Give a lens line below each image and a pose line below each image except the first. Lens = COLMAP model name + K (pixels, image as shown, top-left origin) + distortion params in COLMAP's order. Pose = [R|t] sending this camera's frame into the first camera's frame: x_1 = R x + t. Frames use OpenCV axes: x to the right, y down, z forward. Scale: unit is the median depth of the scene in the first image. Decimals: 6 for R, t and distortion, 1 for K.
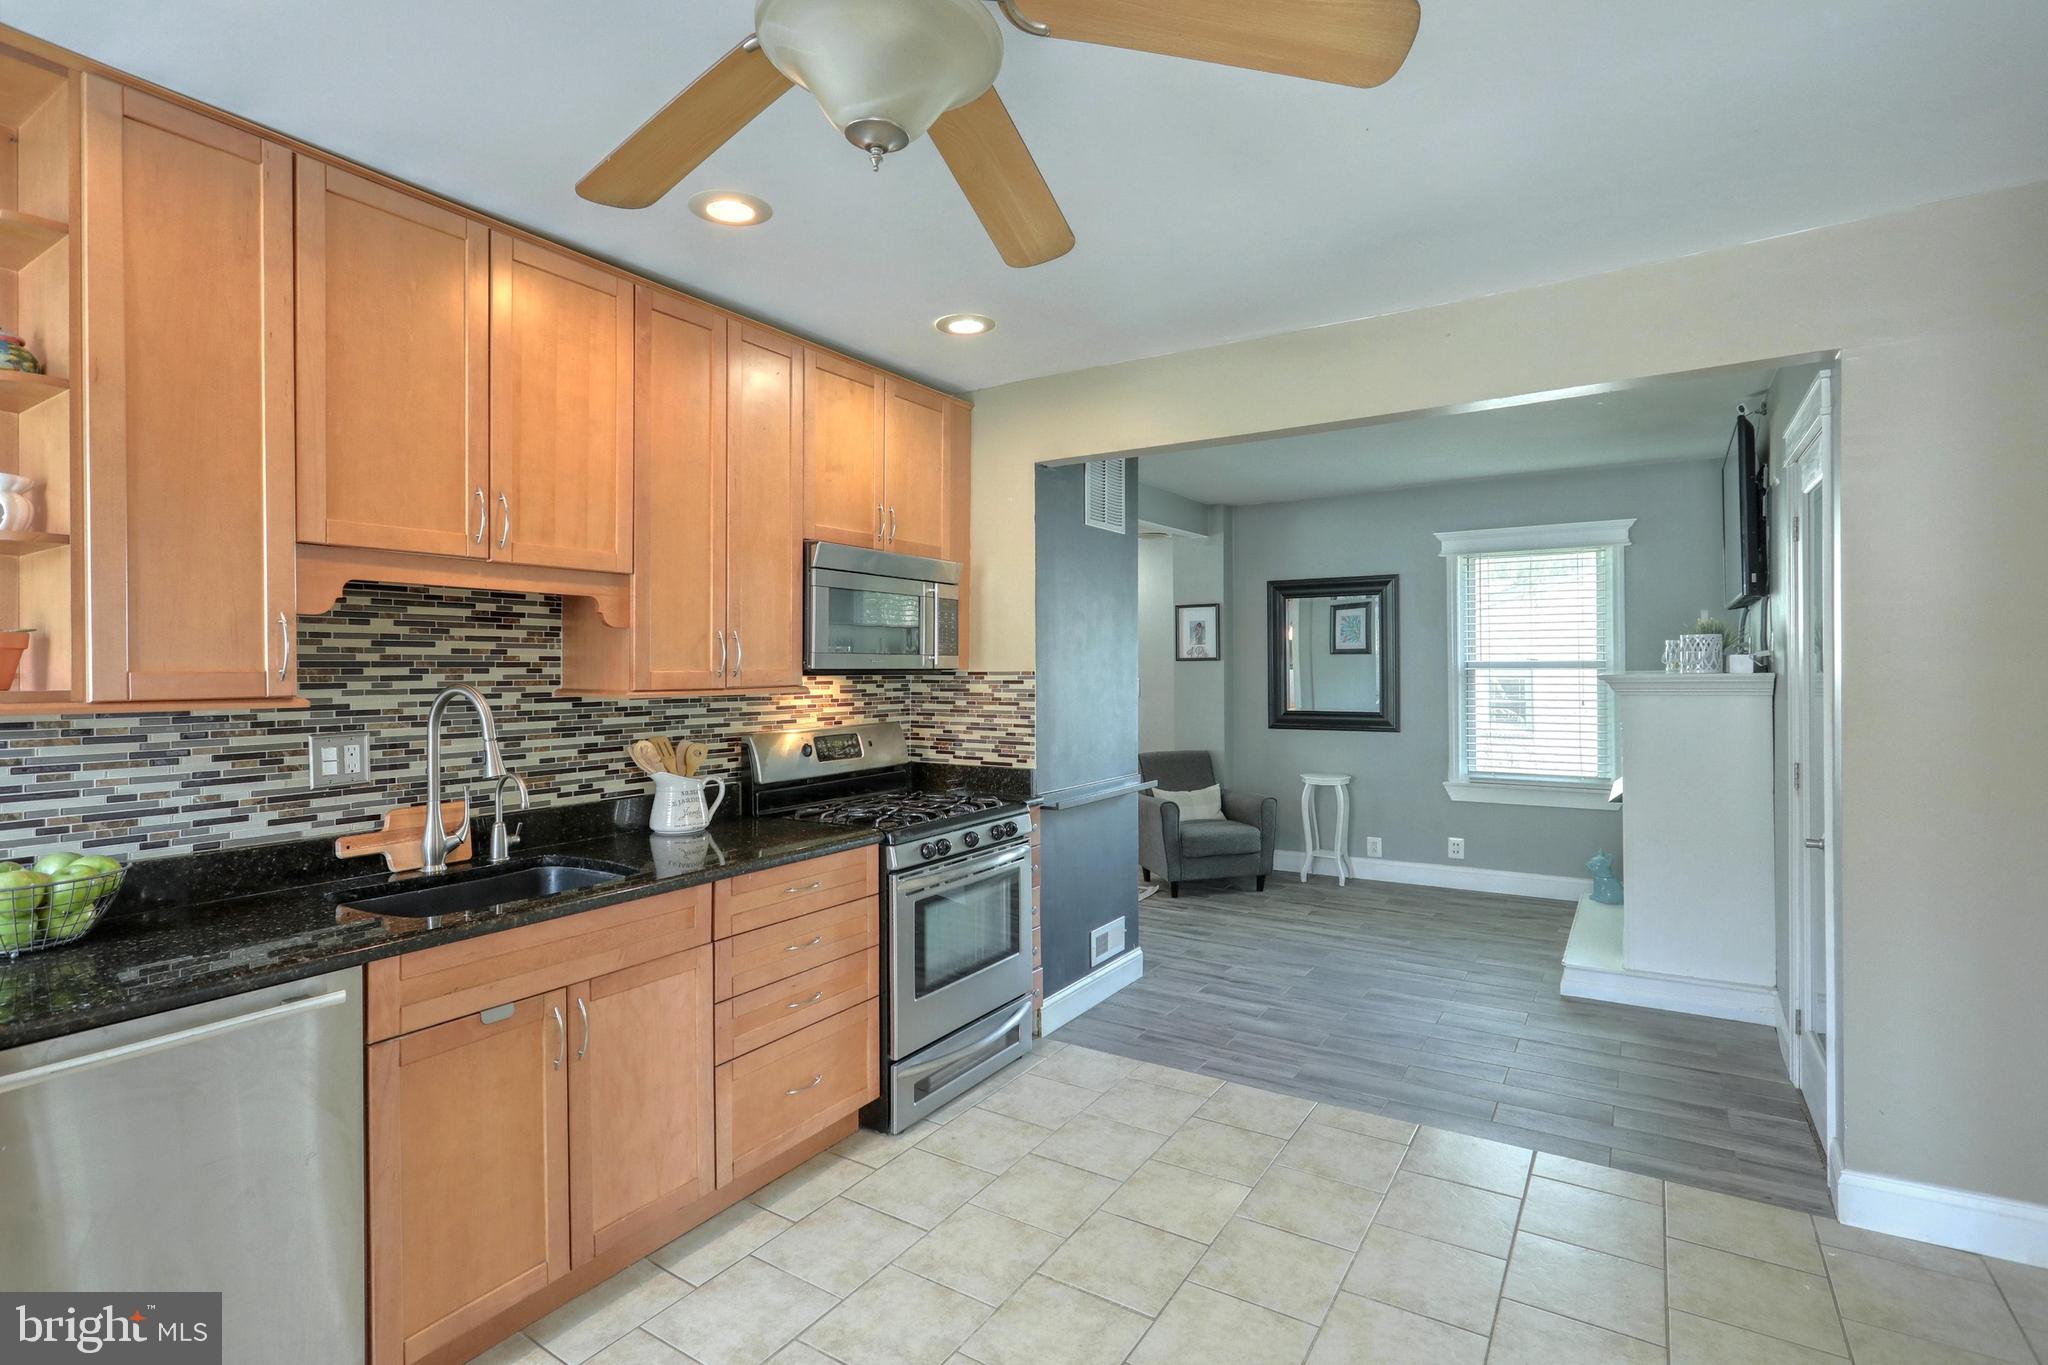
lens RADIAL K [[970.2, 0, 1015.7], [0, 970.2, 671.7], [0, 0, 1]] dist [-0.004471, 0.002870]
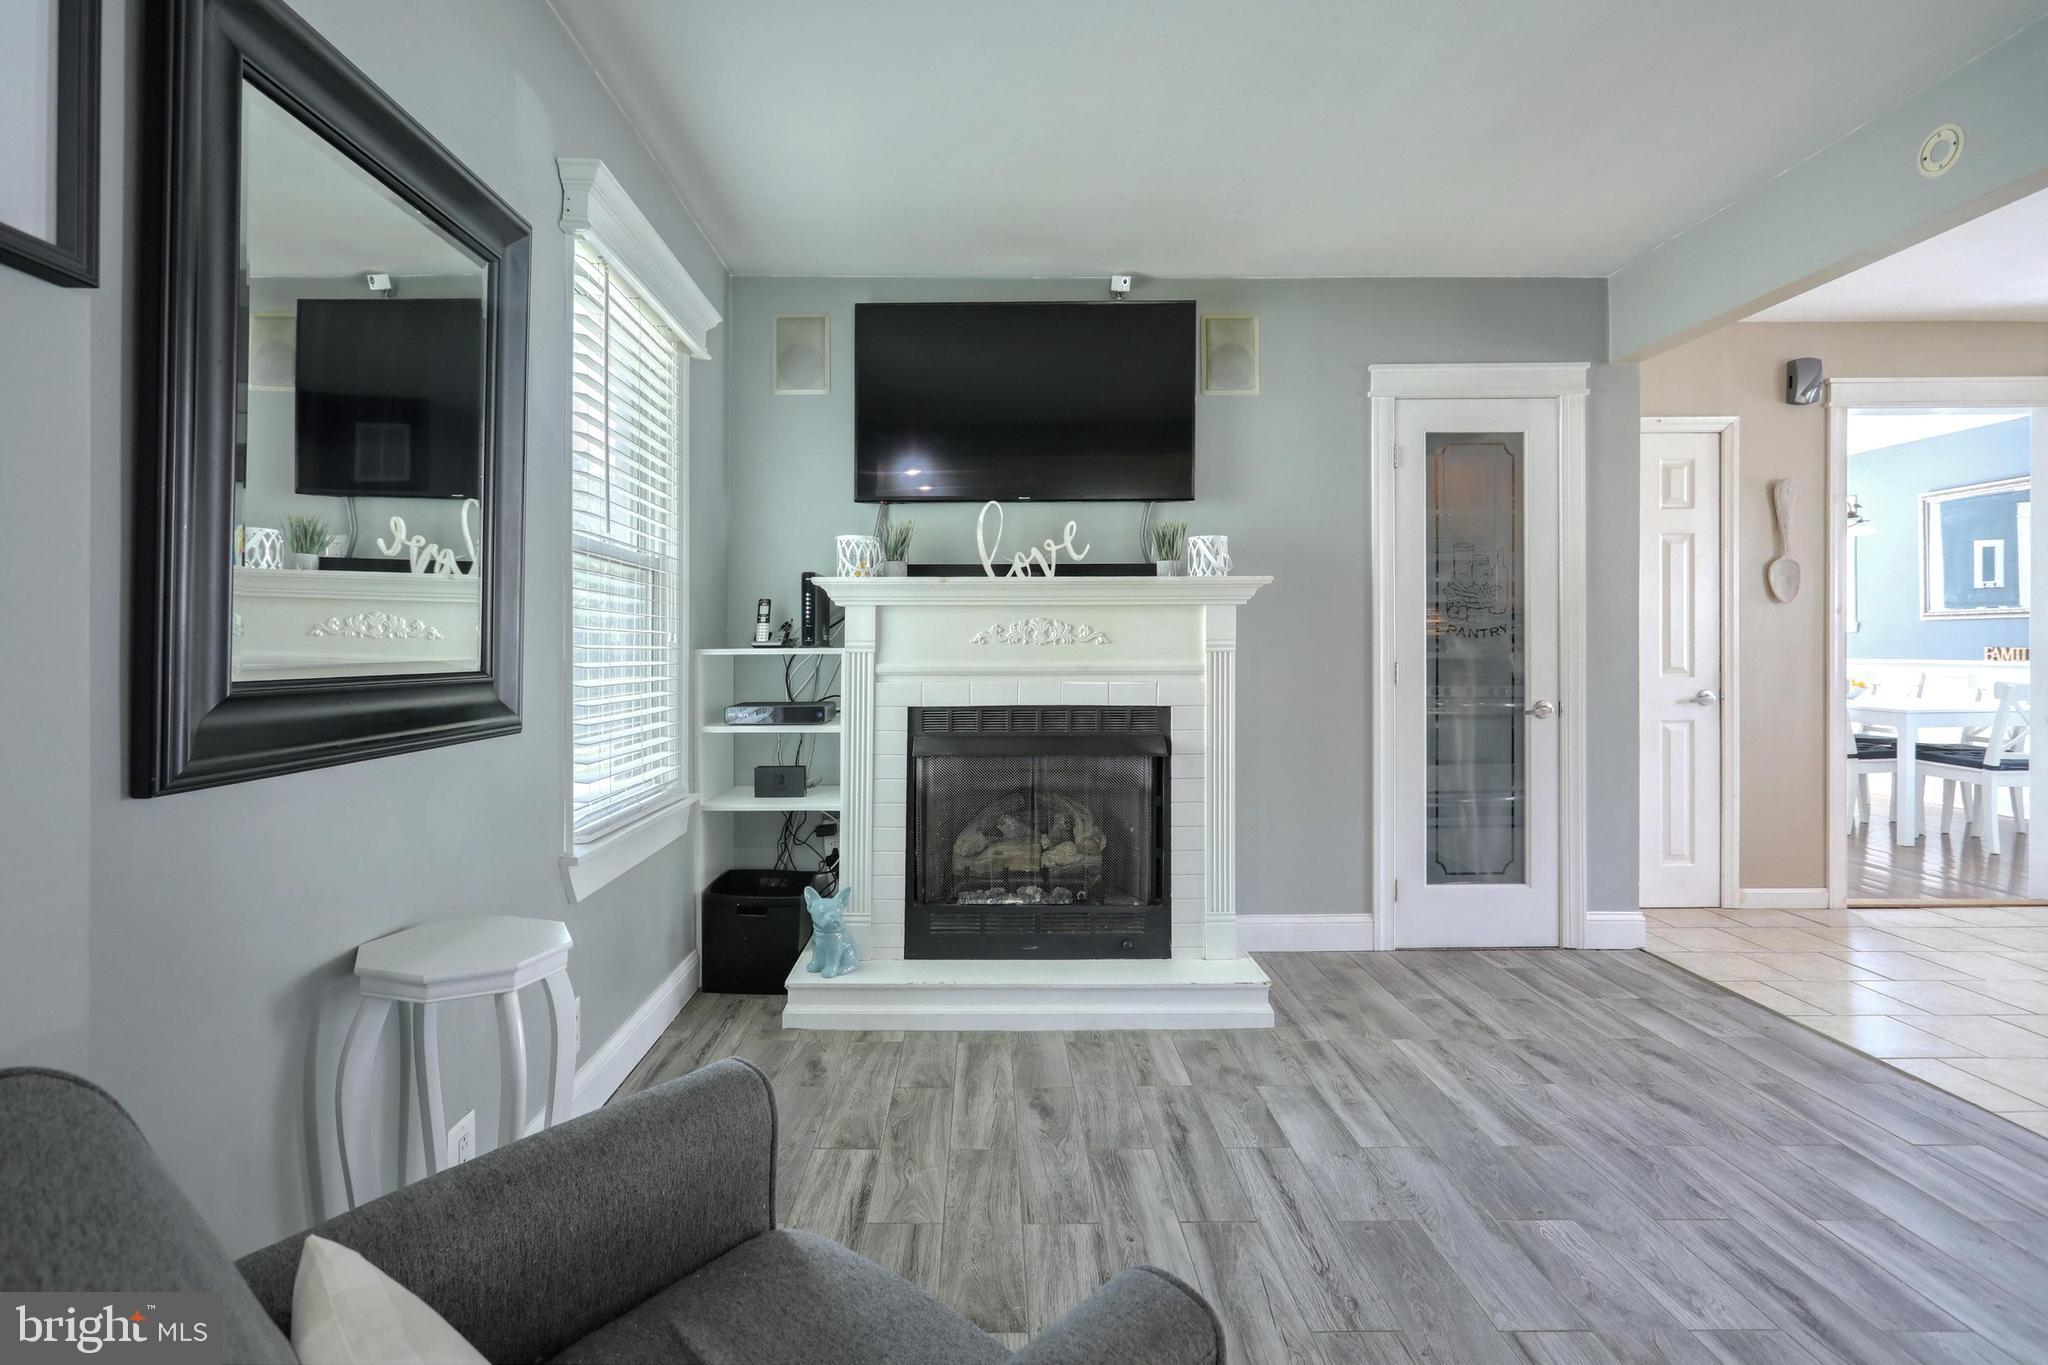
lens RADIAL K [[970.2, 0, 1004.0], [0, 970.2, 655.5], [0, 0, 1]] dist [-0.004471, 0.002870]
pose [[-0.544930, 0.004155, 0.838471, 0.079770], [0.012445, 0.999918, 0.003133, 0.062152], [-0.838389, 0.012142, -0.544937, 1.720241]]
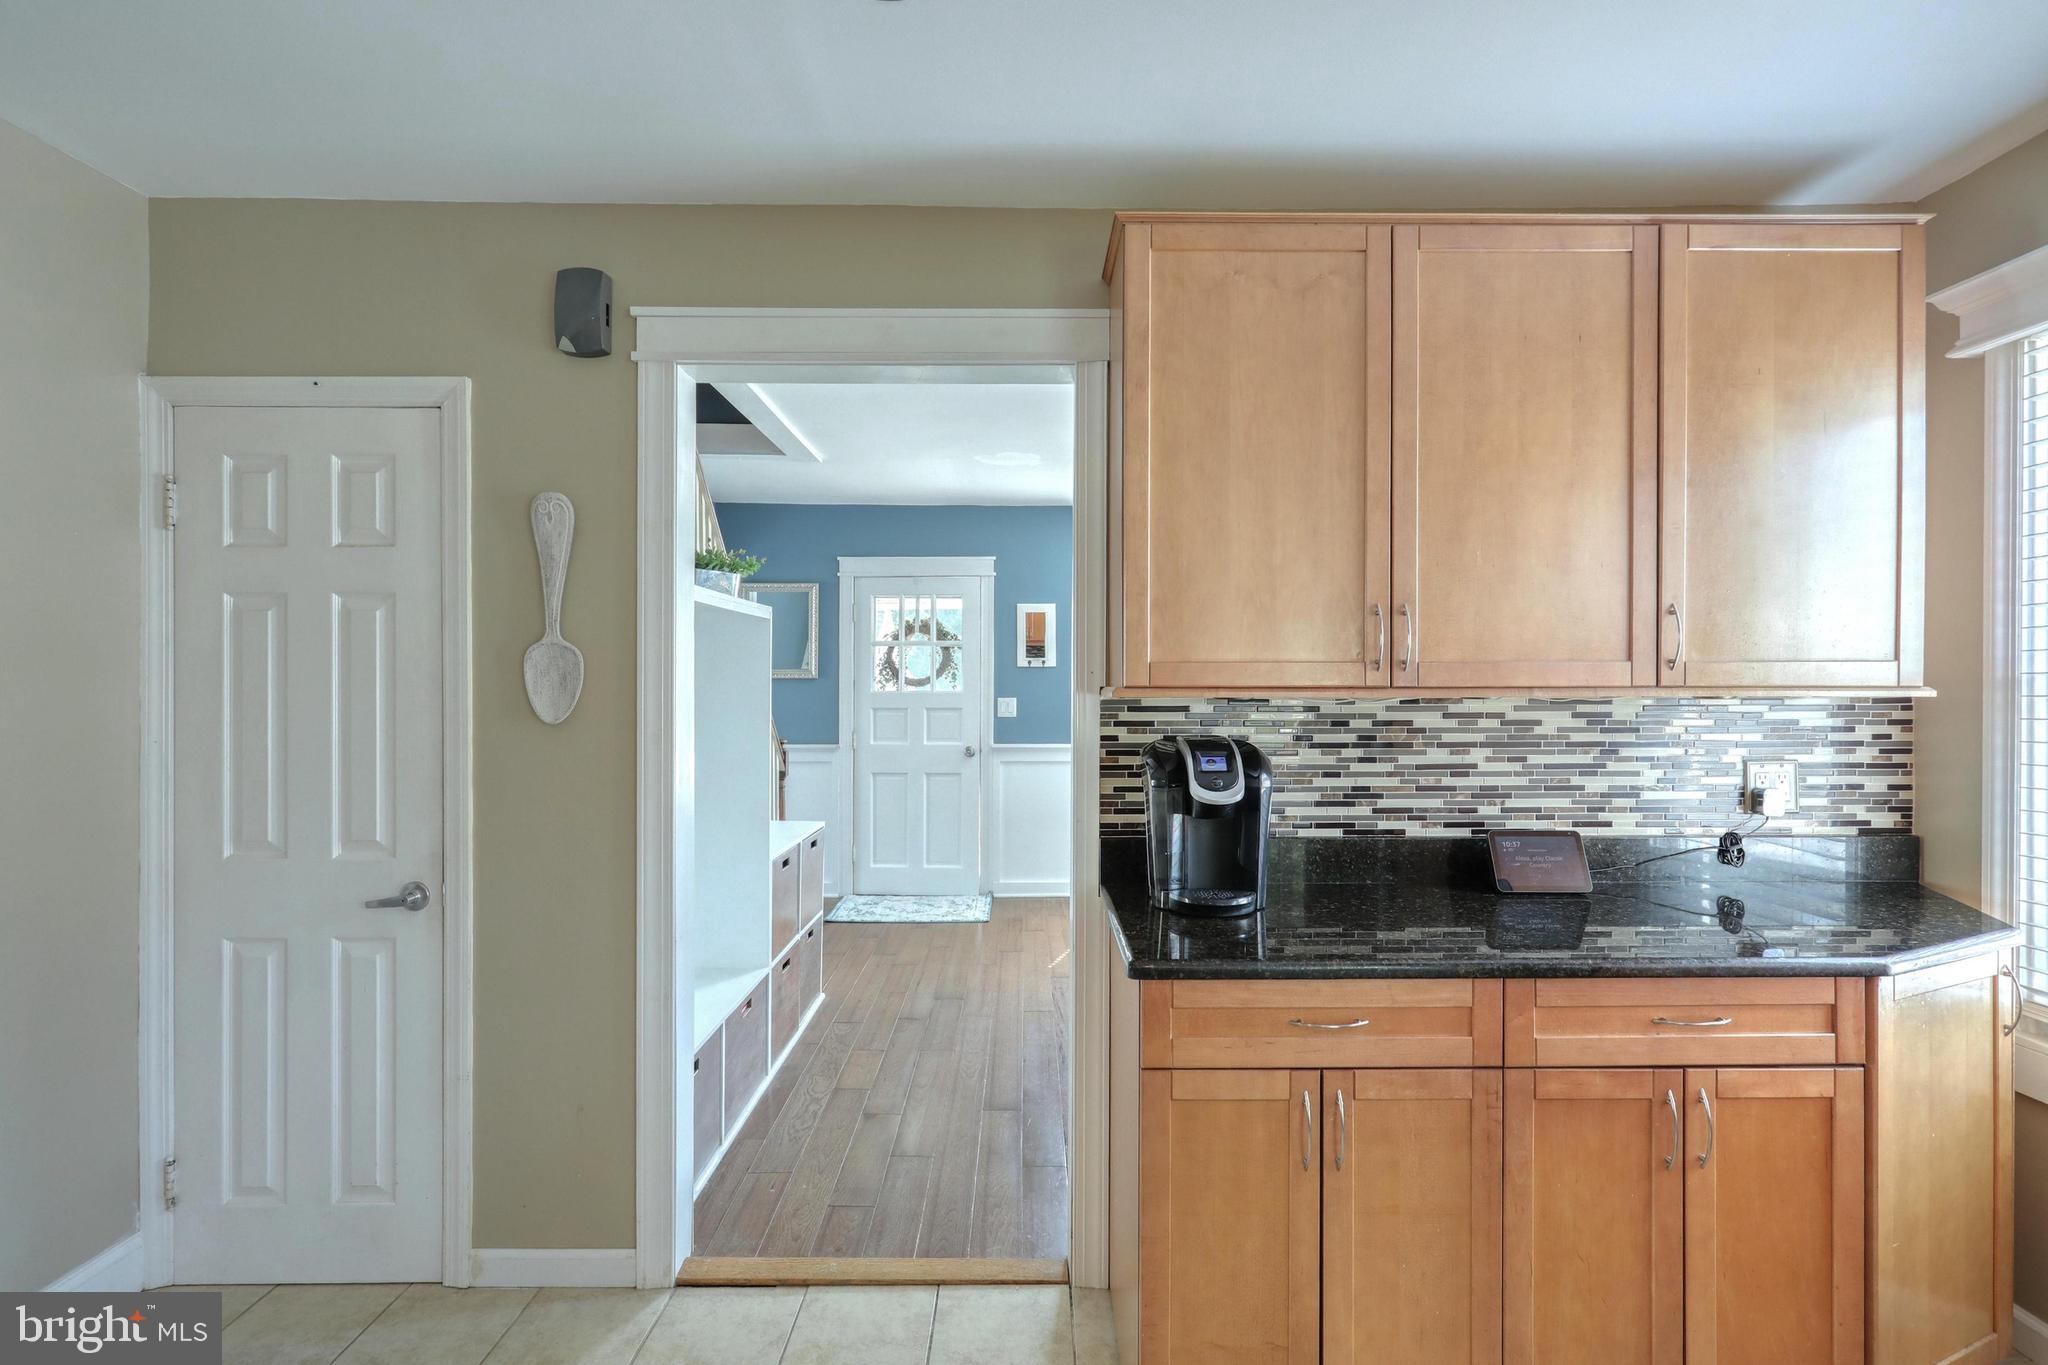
lens RADIAL K [[970.2, 0, 1020.7], [0, 970.2, 686.8], [0, 0, 1]] dist [-0.004471, 0.002870]
pose [[-0.540090, 0.011152, 0.841534, -0.139428], [0.007148, 0.999937, -0.008663, 0.001347], [-0.841577, 0.001336, -0.540135, 0.442334]]
